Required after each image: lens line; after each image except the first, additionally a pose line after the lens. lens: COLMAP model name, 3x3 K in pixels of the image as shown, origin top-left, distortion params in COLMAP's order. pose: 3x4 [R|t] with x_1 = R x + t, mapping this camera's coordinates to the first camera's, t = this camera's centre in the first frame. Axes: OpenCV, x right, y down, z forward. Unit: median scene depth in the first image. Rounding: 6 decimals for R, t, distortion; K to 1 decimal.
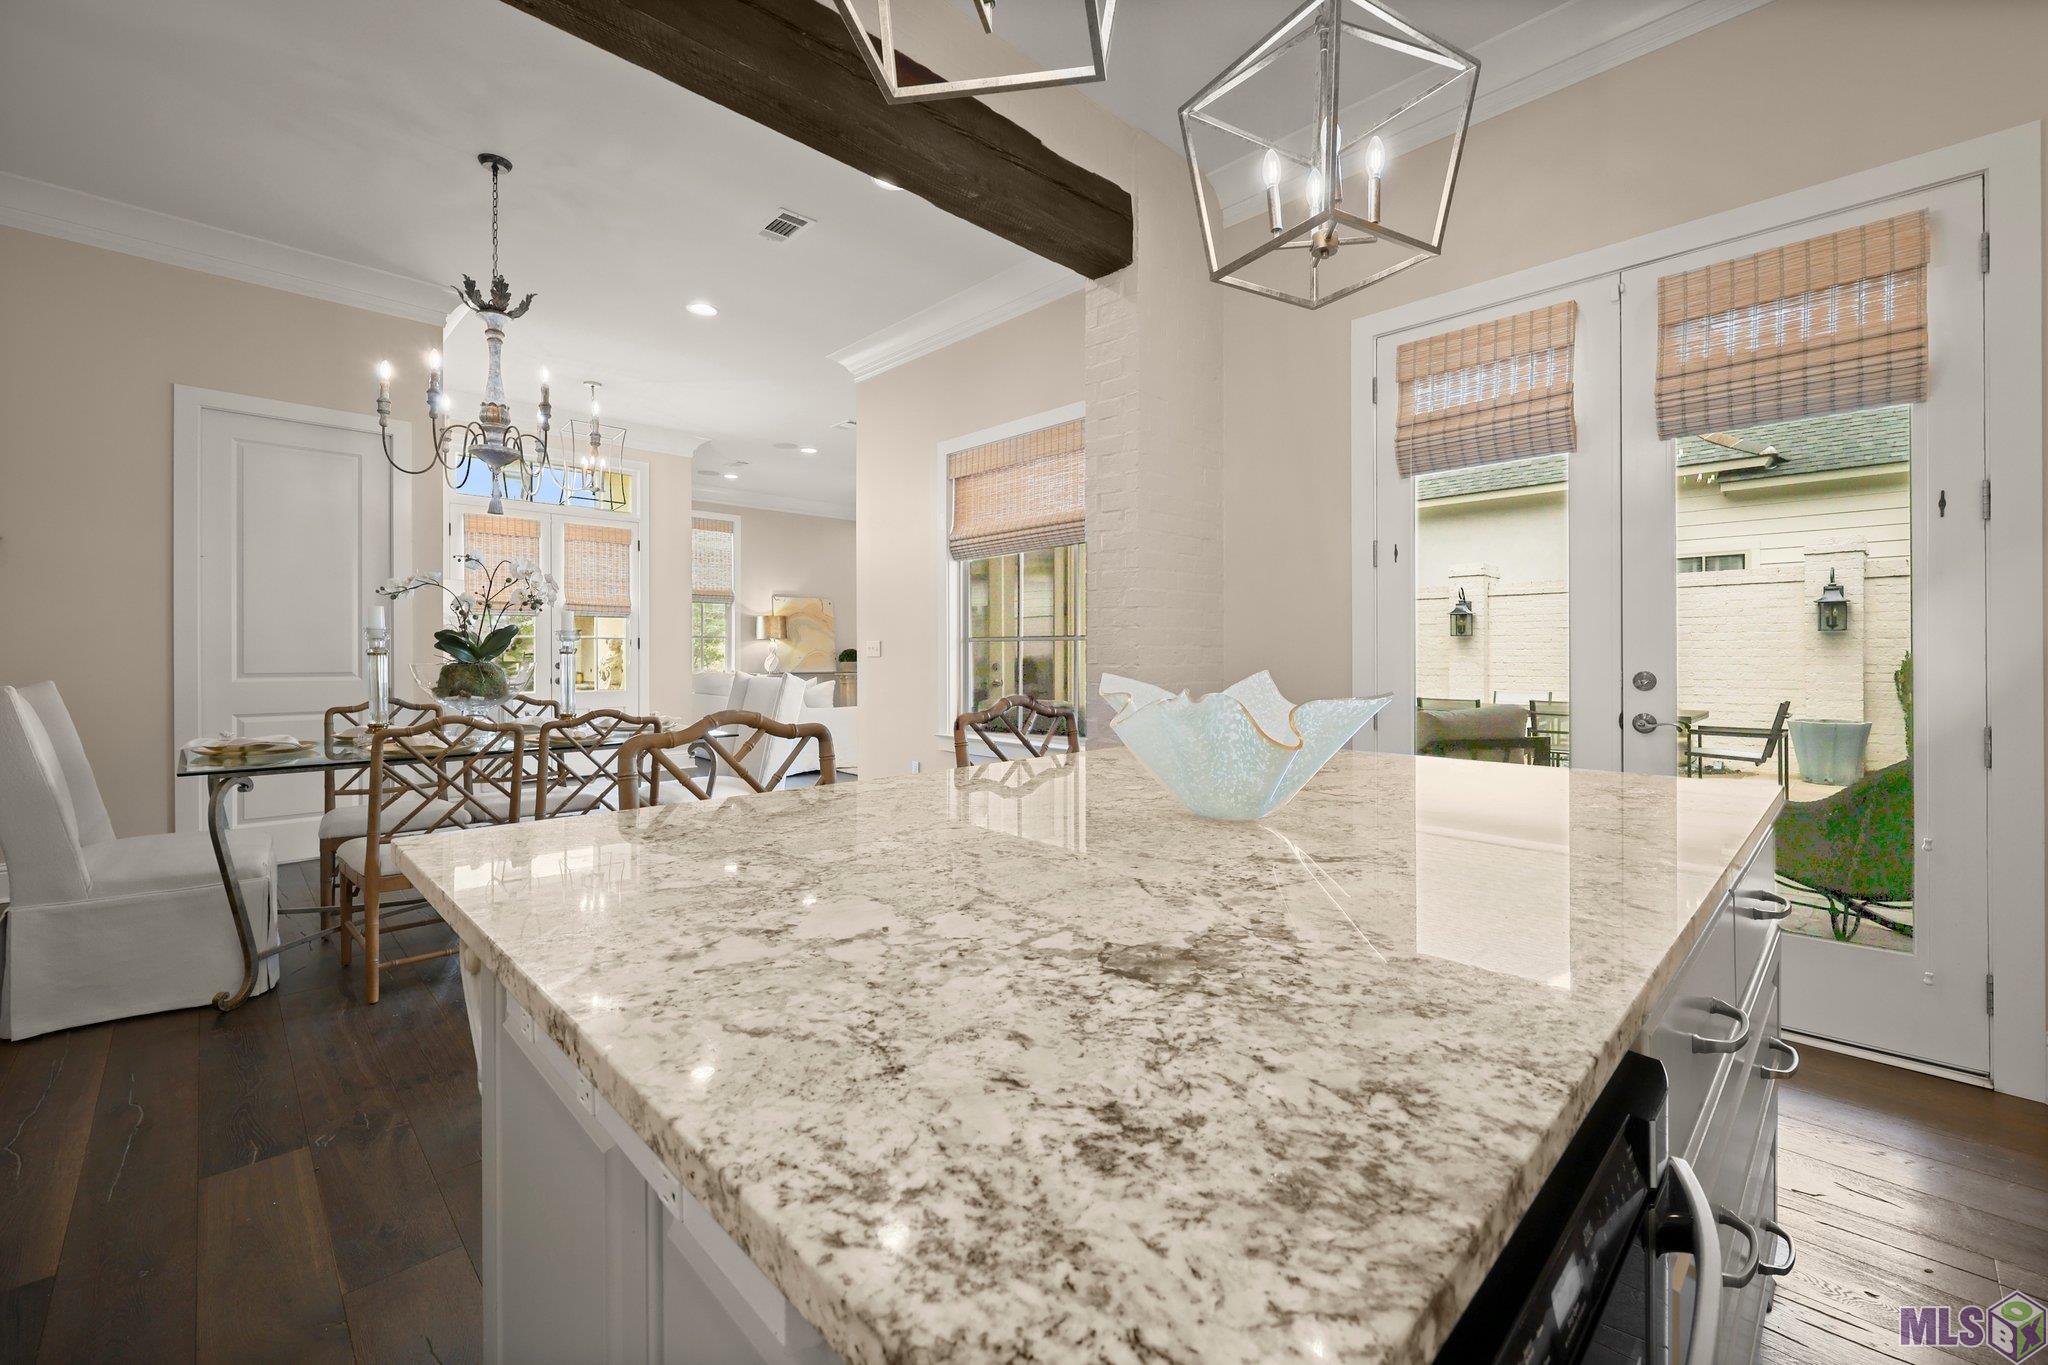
lens RADIAL K [[830.4, 0, 1026.5], [0, 830.4, 661.2], [0, 0, 1]] dist [-0.003985, 0.000024]
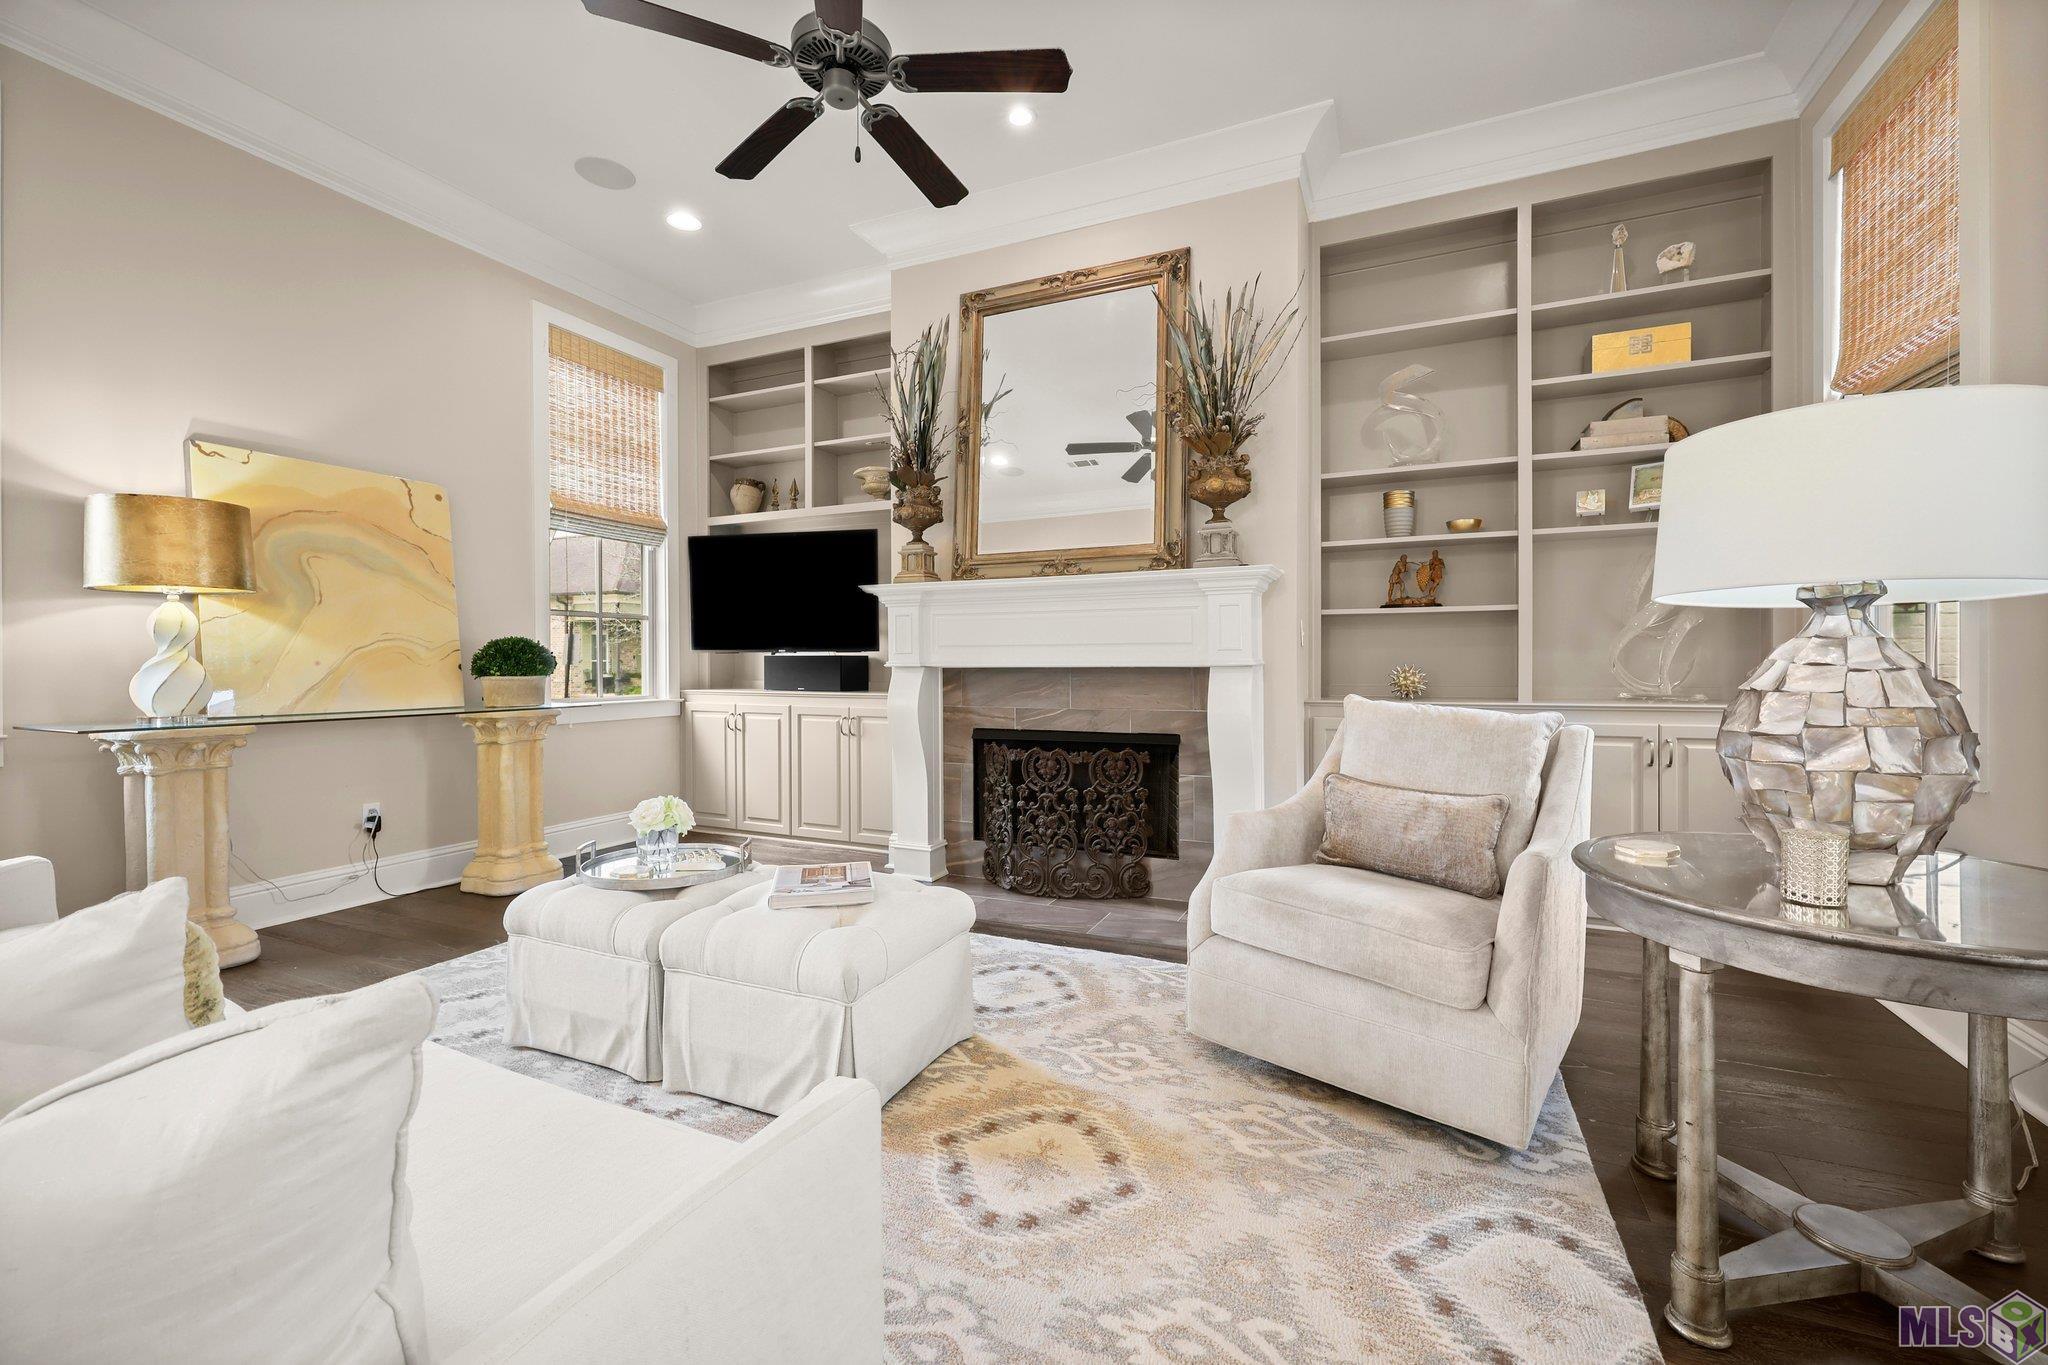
lens RADIAL K [[830.4, 0, 1038.8], [0, 830.4, 669.8], [0, 0, 1]] dist [-0.003985, 0.000024]
pose [[0.929652, -0.000810, 0.368438, -0.146305], [0.001769, 0.999996, -0.002265, -0.000929], [-0.368435, 0.002757, 0.929650, 0.646093]]
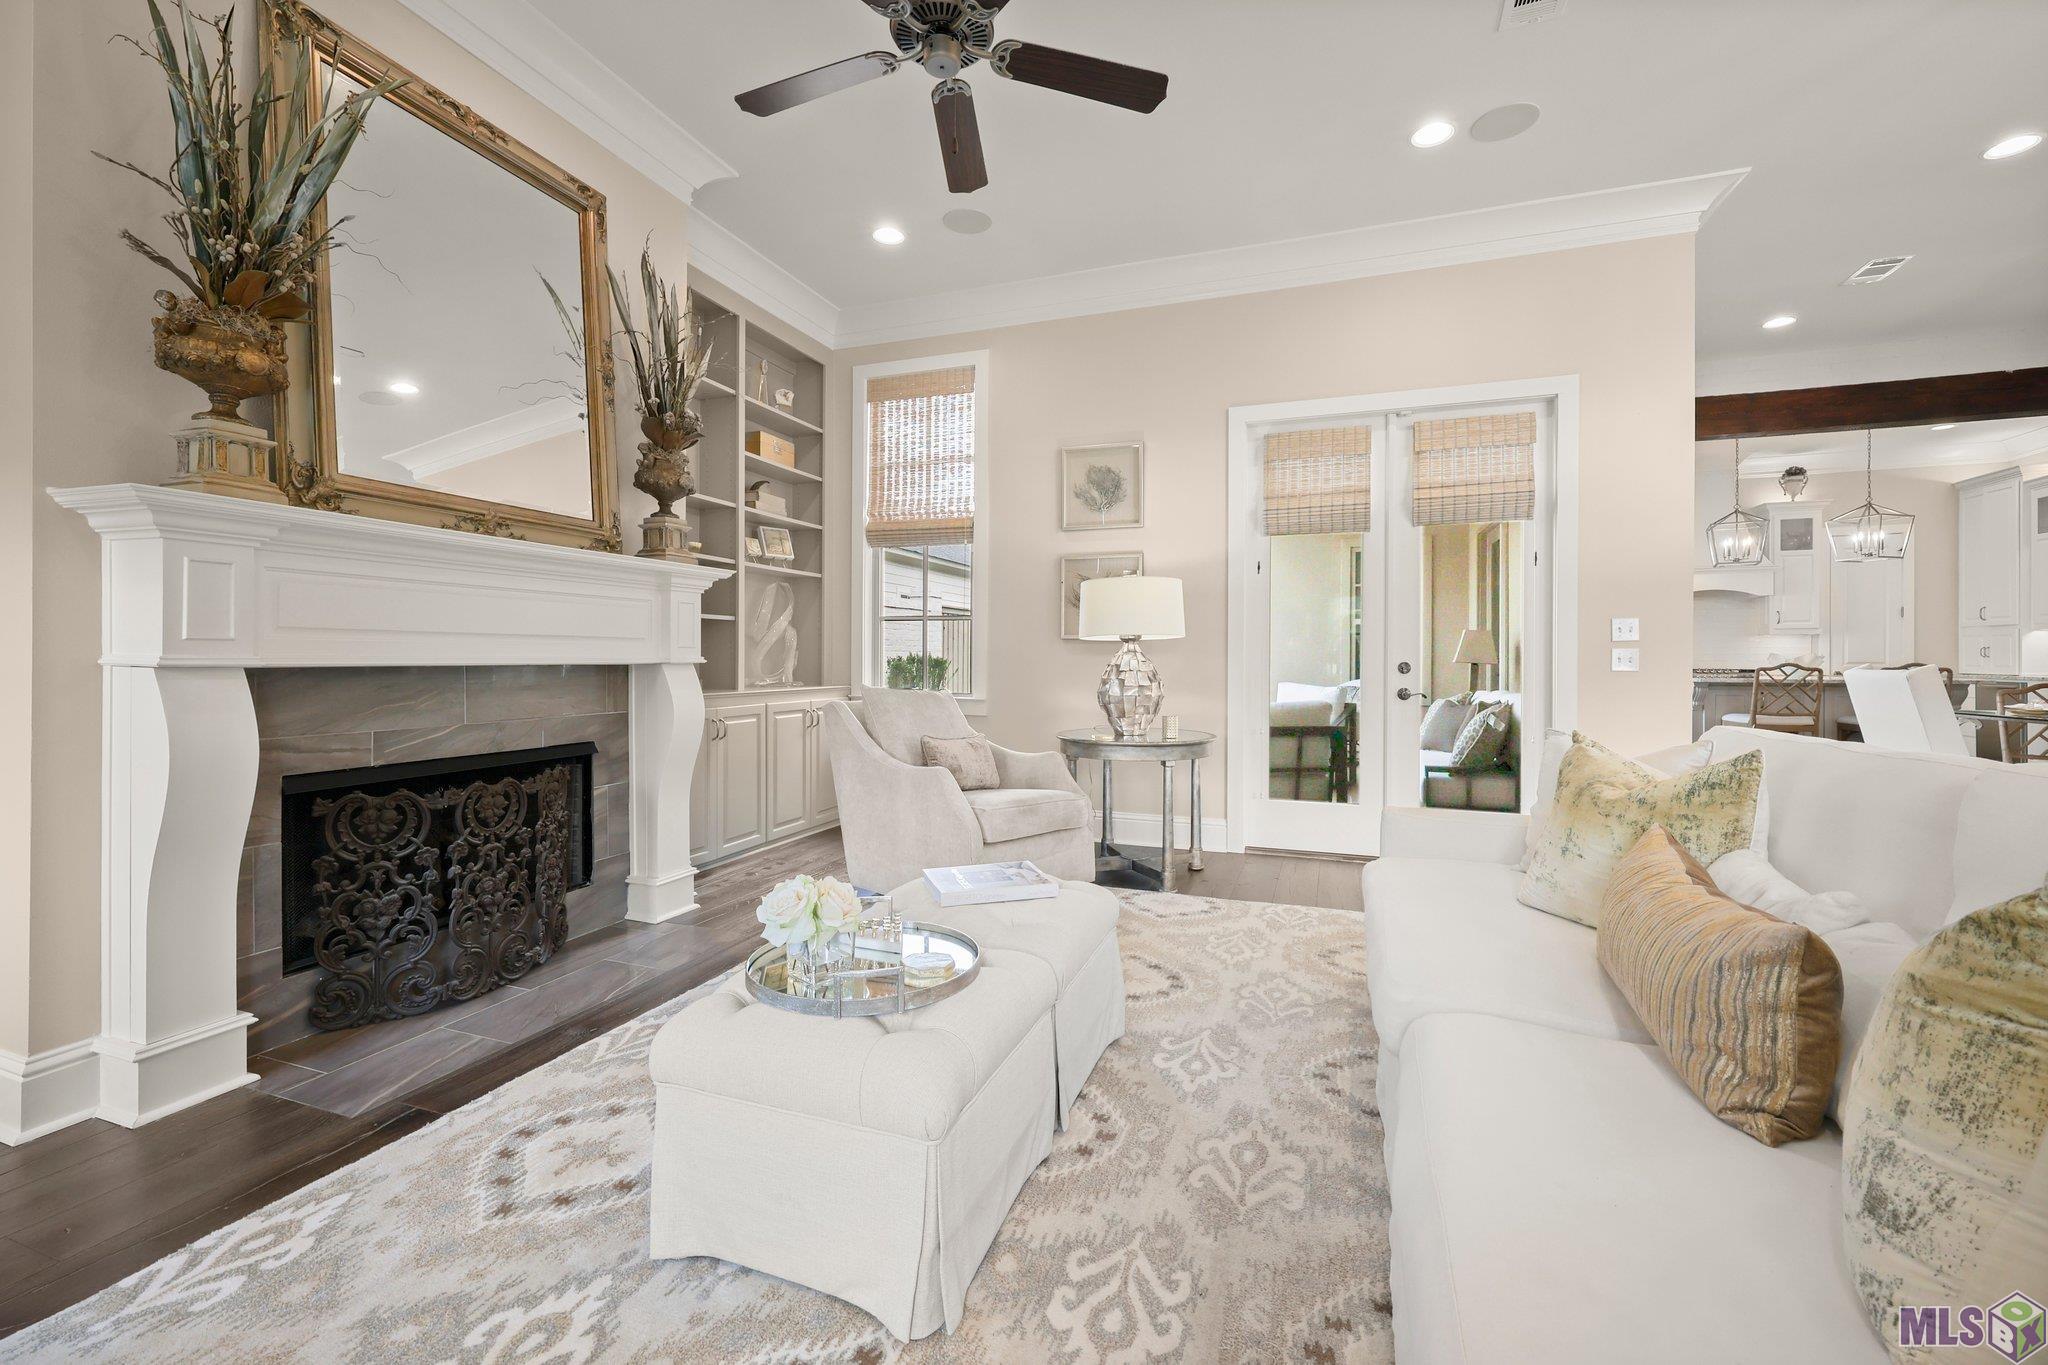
lens RADIAL K [[830.4, 0, 1032.6], [0, 830.4, 663.4], [0, 0, 1]] dist [-0.003985, 0.000024]
pose [[-0.435613, 0.000050, 0.900134, -0.521465], [0.007743, 0.999963, 0.003691, -0.005683], [-0.900101, 0.008578, -0.435598, 1.316348]]
